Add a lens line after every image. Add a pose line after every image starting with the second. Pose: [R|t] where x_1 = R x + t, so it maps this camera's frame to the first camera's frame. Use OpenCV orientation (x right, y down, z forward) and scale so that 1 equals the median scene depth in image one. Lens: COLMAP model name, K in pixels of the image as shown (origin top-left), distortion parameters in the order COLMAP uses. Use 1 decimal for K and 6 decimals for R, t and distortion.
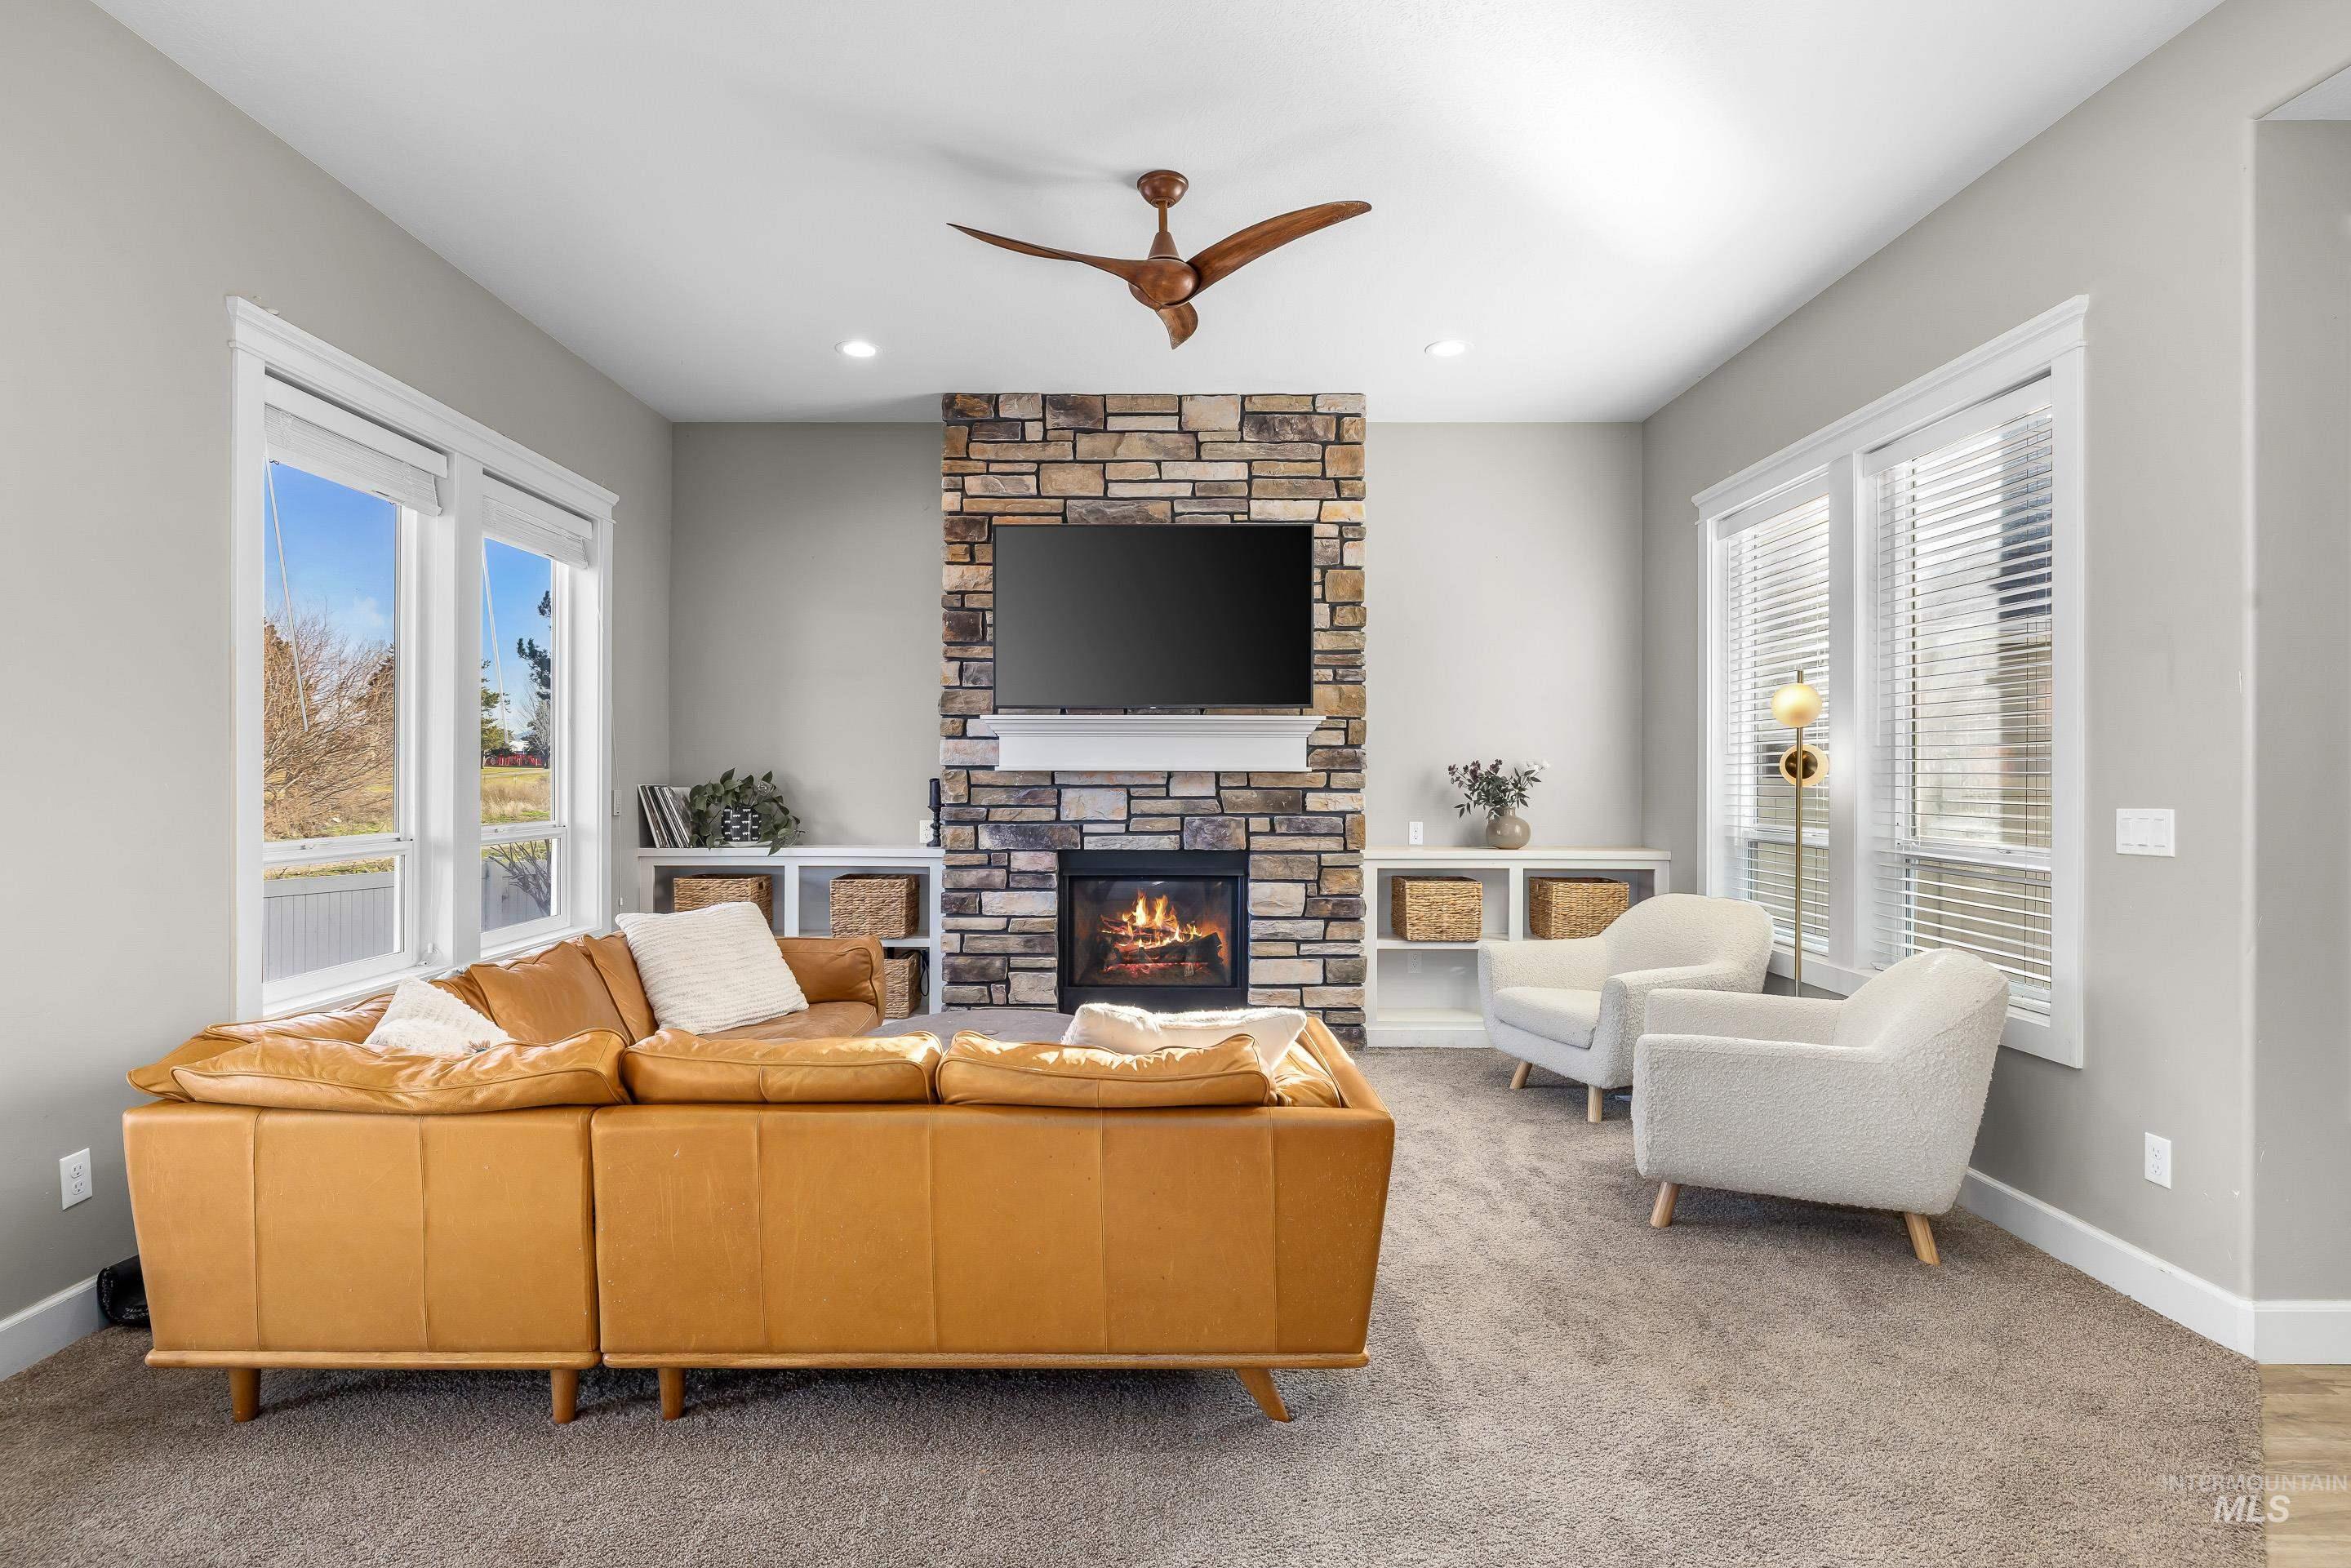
lens RADIAL K [[1137.7, 0, 1170.5], [0, 1137.7, 762.6], [0, 0, 1]] dist [-0.002476, -0.000051]
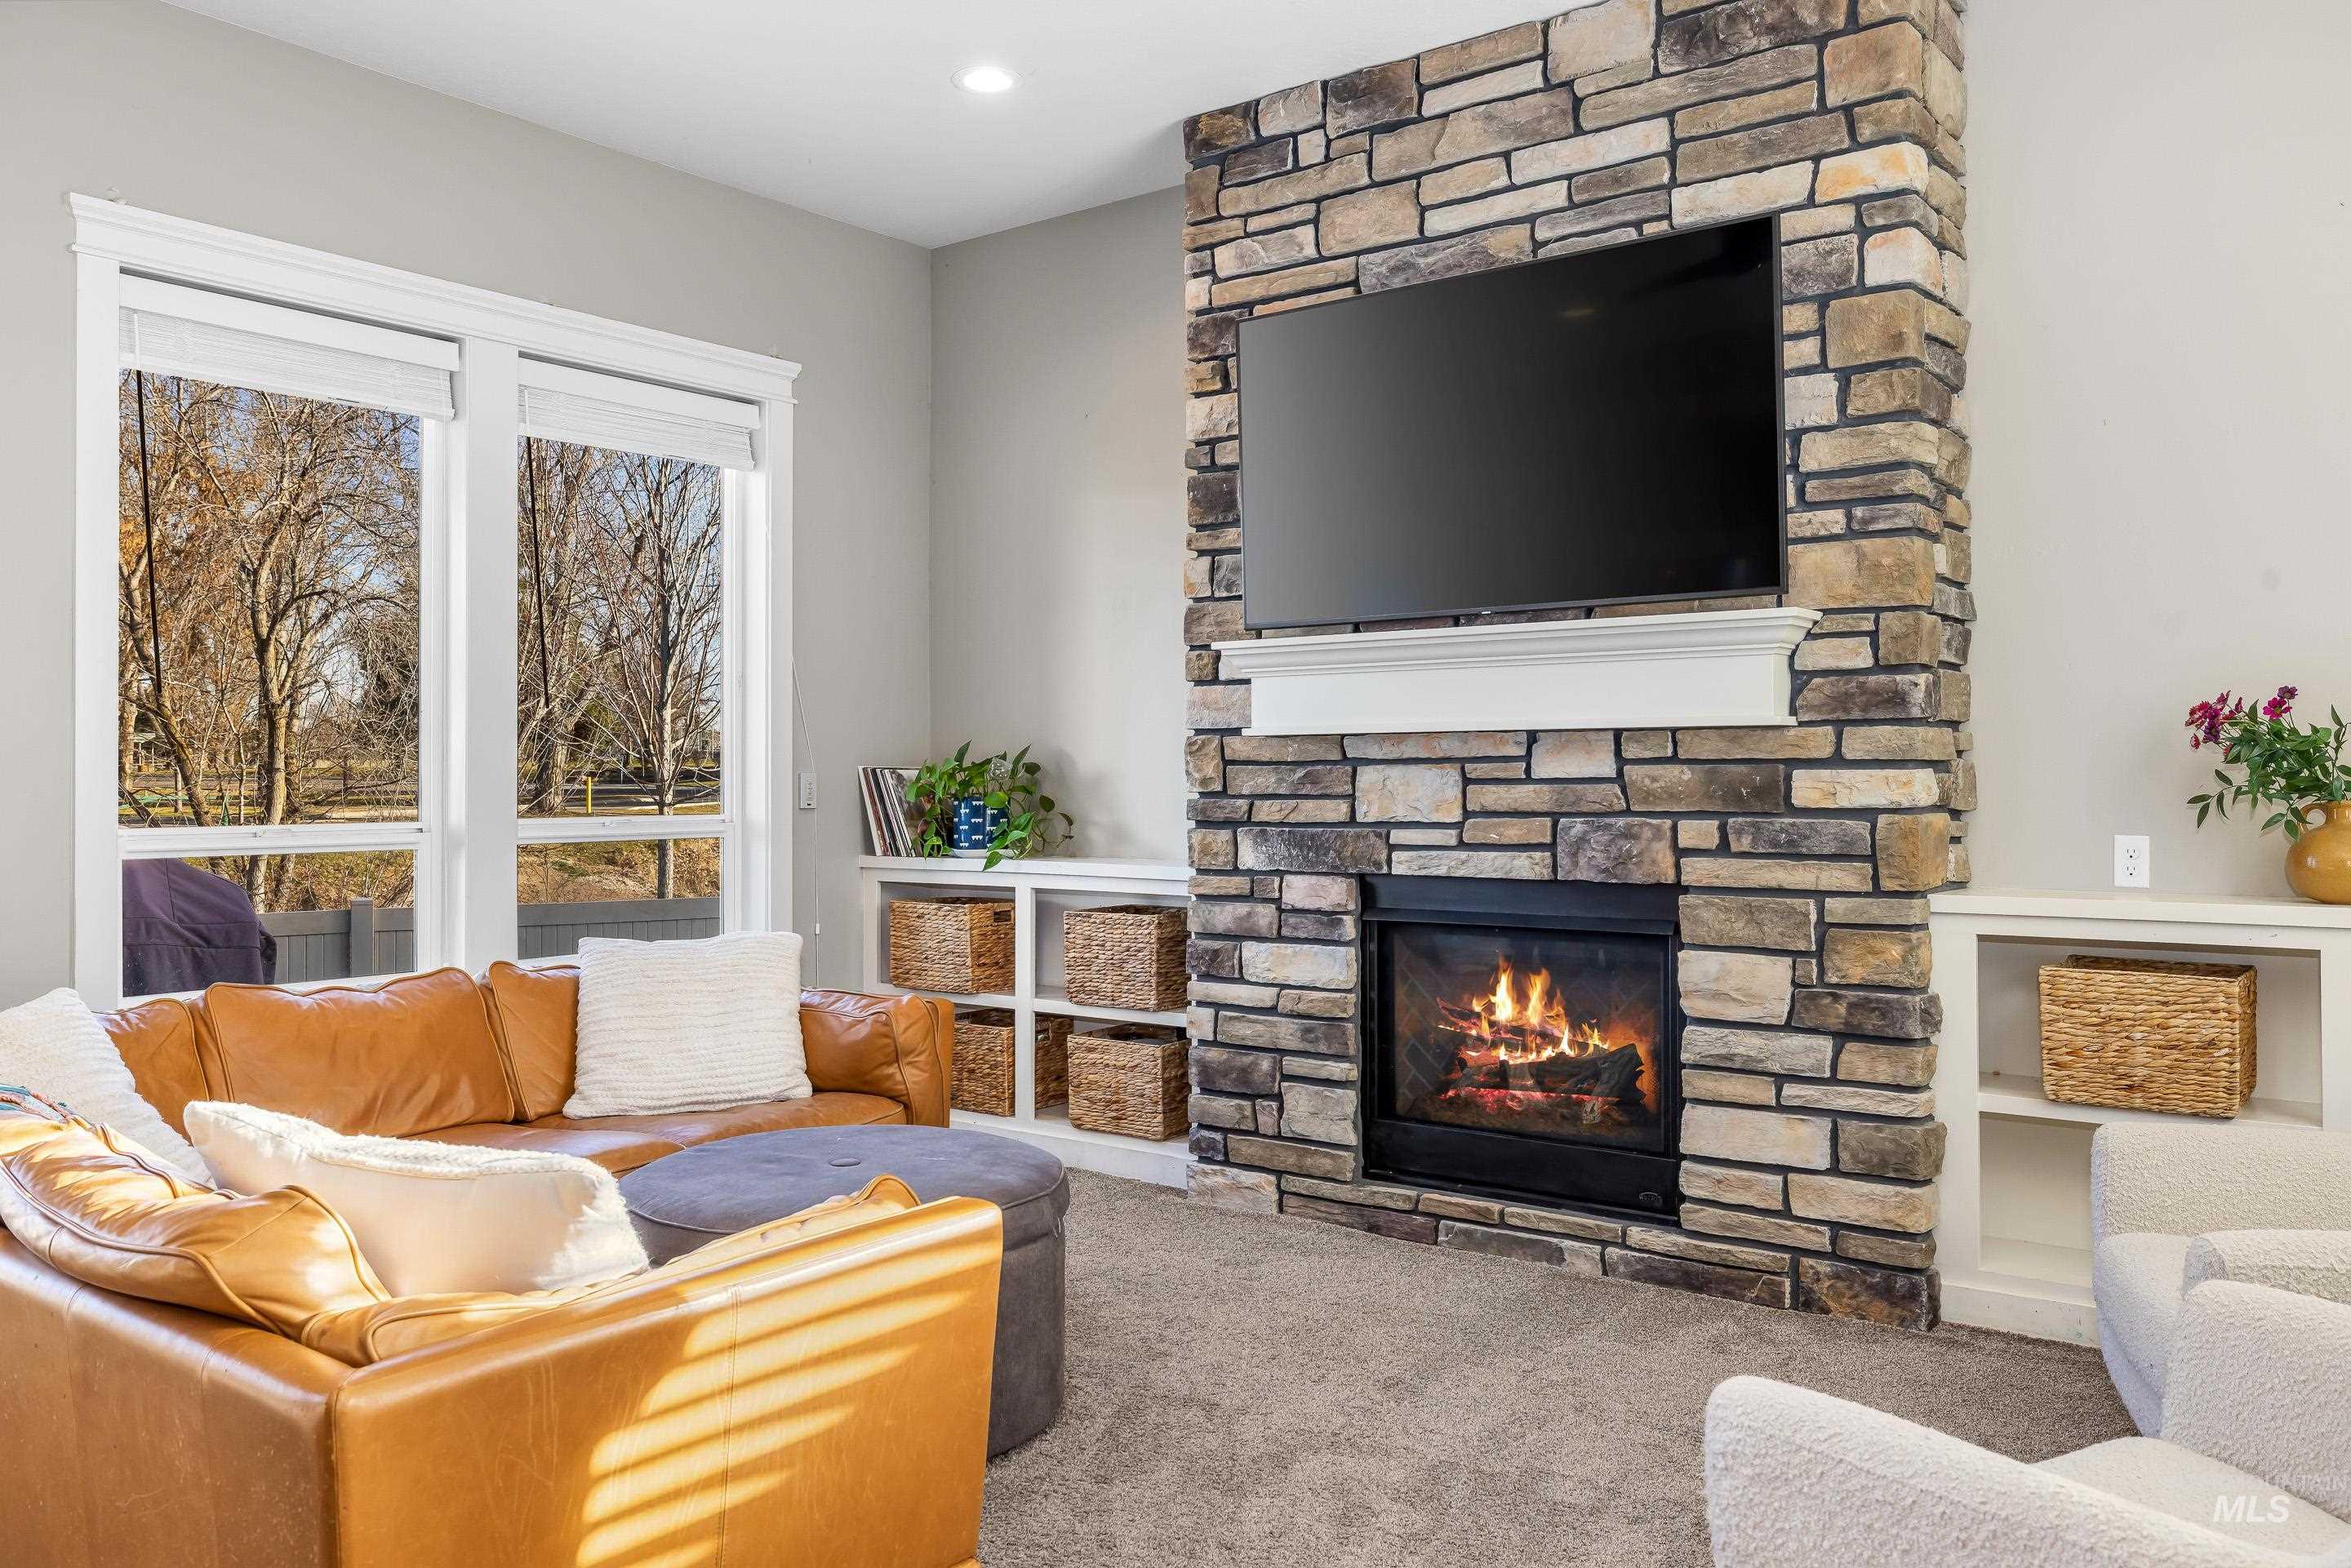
lens RADIAL K [[1767.2, 0, 1178.5], [0, 1767.2, 735.5], [0, 0, 1]] dist [0.000167, 0.001247]
pose [[0.795733, -0.019988, -0.605317, 0.365922], [0.013846, 0.999794, -0.014812, 0.019630], [0.605489, 0.003406, 0.795847, 0.246261]]
